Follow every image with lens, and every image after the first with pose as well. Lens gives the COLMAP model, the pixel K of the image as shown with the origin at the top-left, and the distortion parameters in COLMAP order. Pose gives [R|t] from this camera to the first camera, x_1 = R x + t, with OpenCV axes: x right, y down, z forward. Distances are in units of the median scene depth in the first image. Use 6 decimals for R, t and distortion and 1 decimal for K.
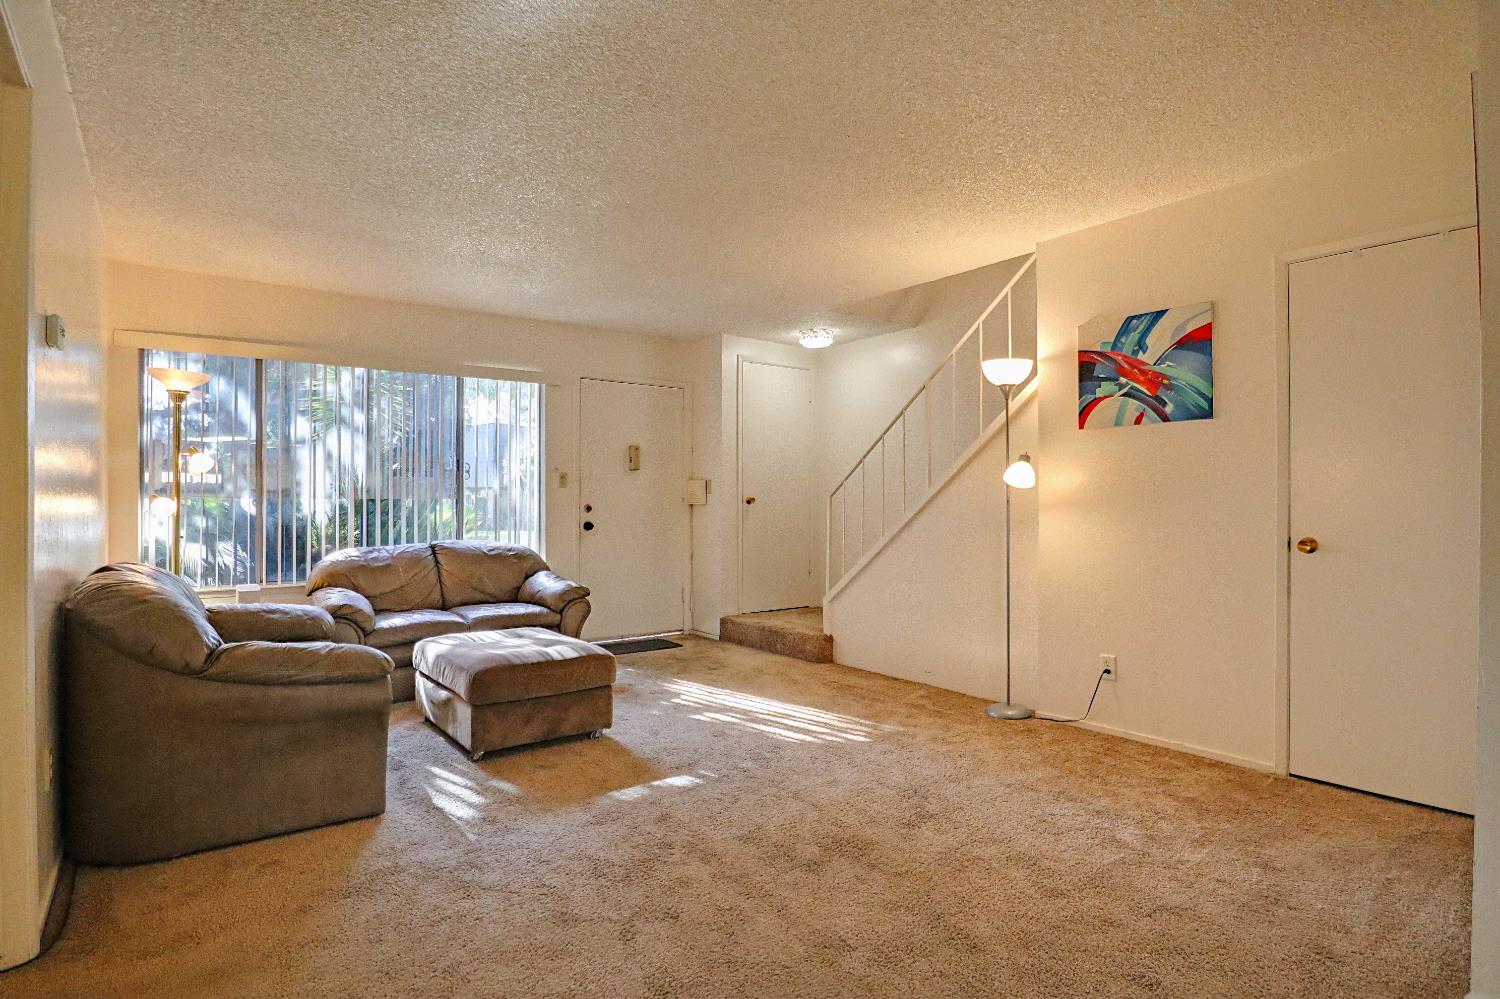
lens RADIAL K [[773.7, 0, 757.0], [0, 773.7, 498.1], [0, 0, 1]] dist [-0.005363, 0.000557]
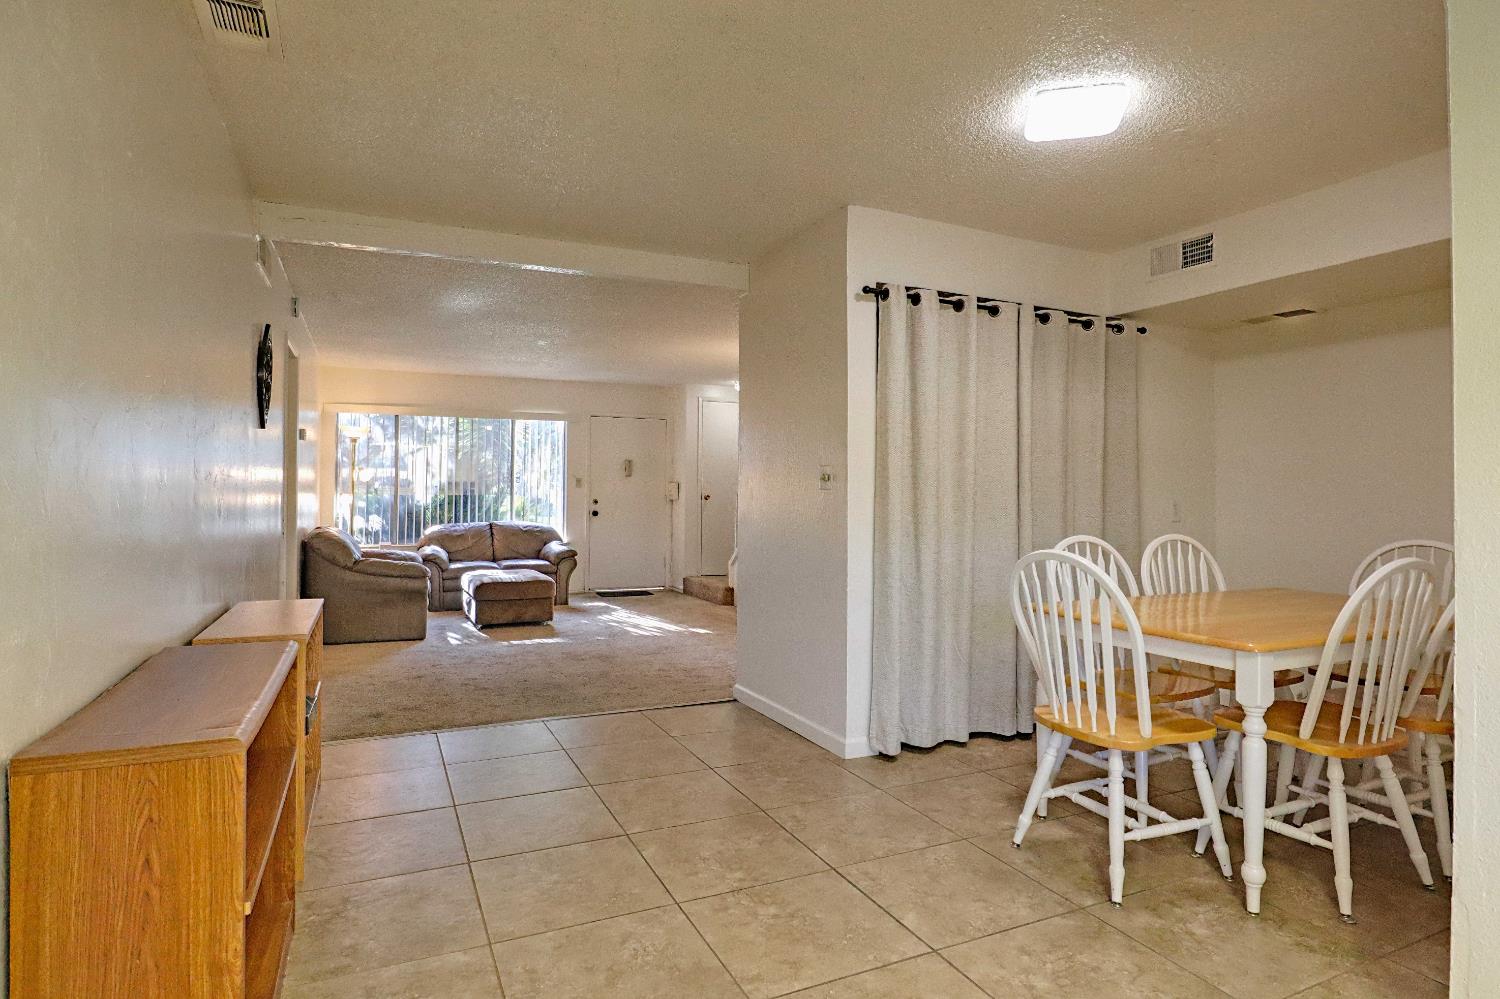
lens RADIAL K [[827.0, 0, 754.6], [0, 827.0, 489.3], [0, 0, 1]] dist [-0.020833, 0.000212]
pose [[0.976263, 0.007456, -0.216462, 0.524316], [-0.007665, 0.999971, -0.000124, -0.015756], [0.216455, 0.001780, 0.976291, -0.610136]]
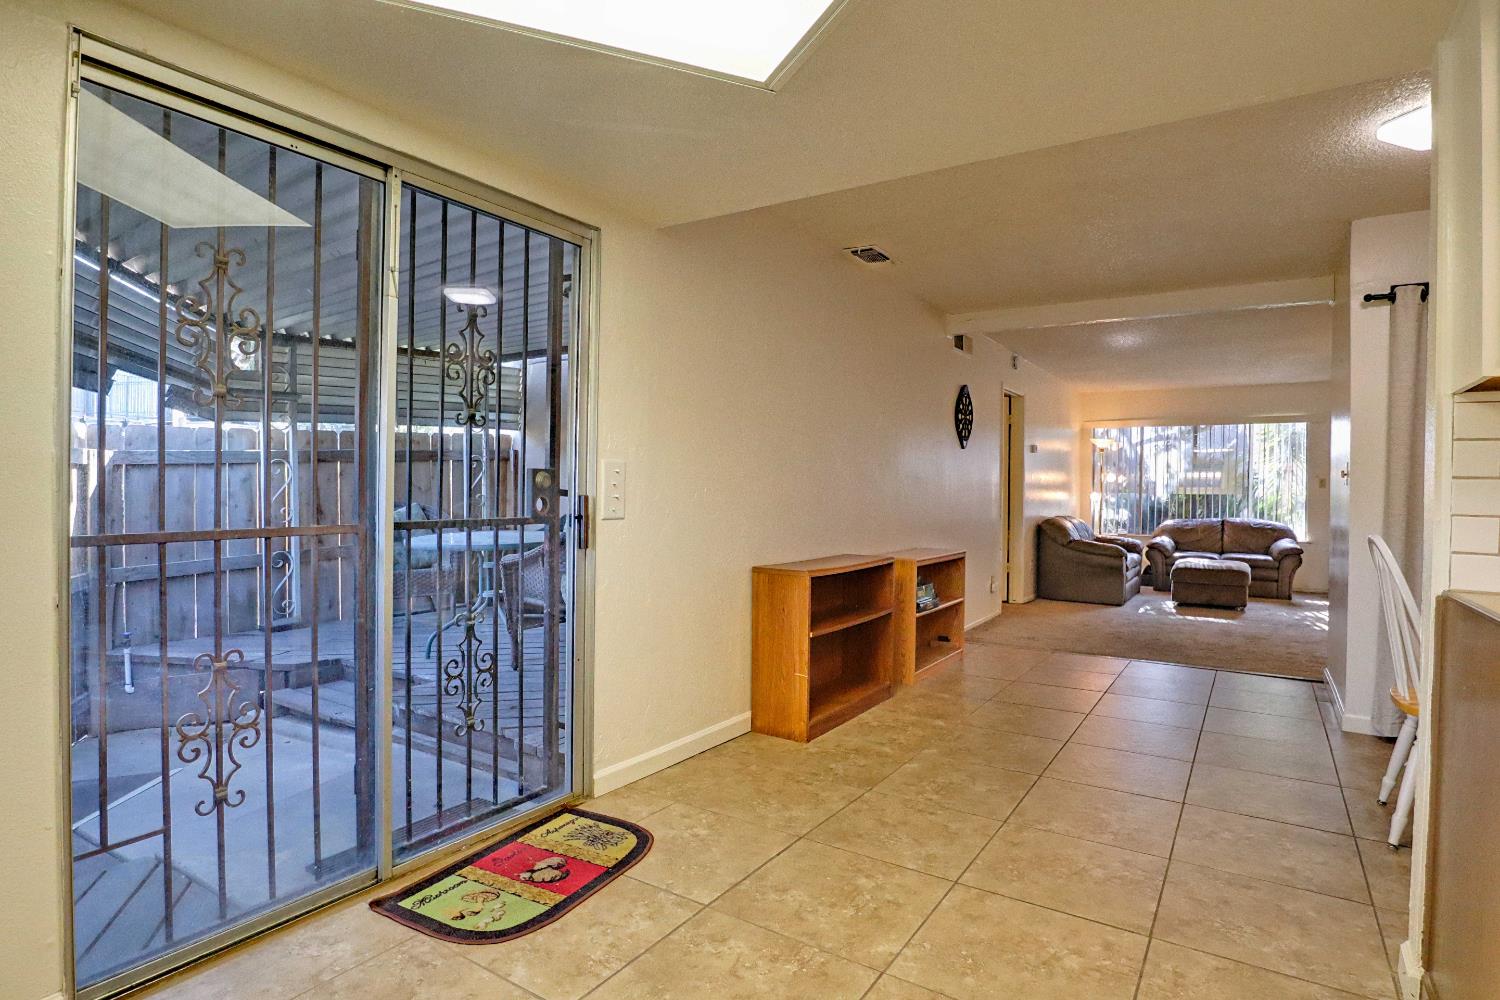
lens RADIAL K [[773.7, 0, 760.5], [0, 773.7, 500.9], [0, 0, 1]] dist [-0.005363, 0.000557]
pose [[0.346137, 0.025724, -0.937831, 0.935474], [-0.012545, 0.999662, 0.022789, -0.010541], [0.938100, 0.003877, 0.346343, -0.665832]]
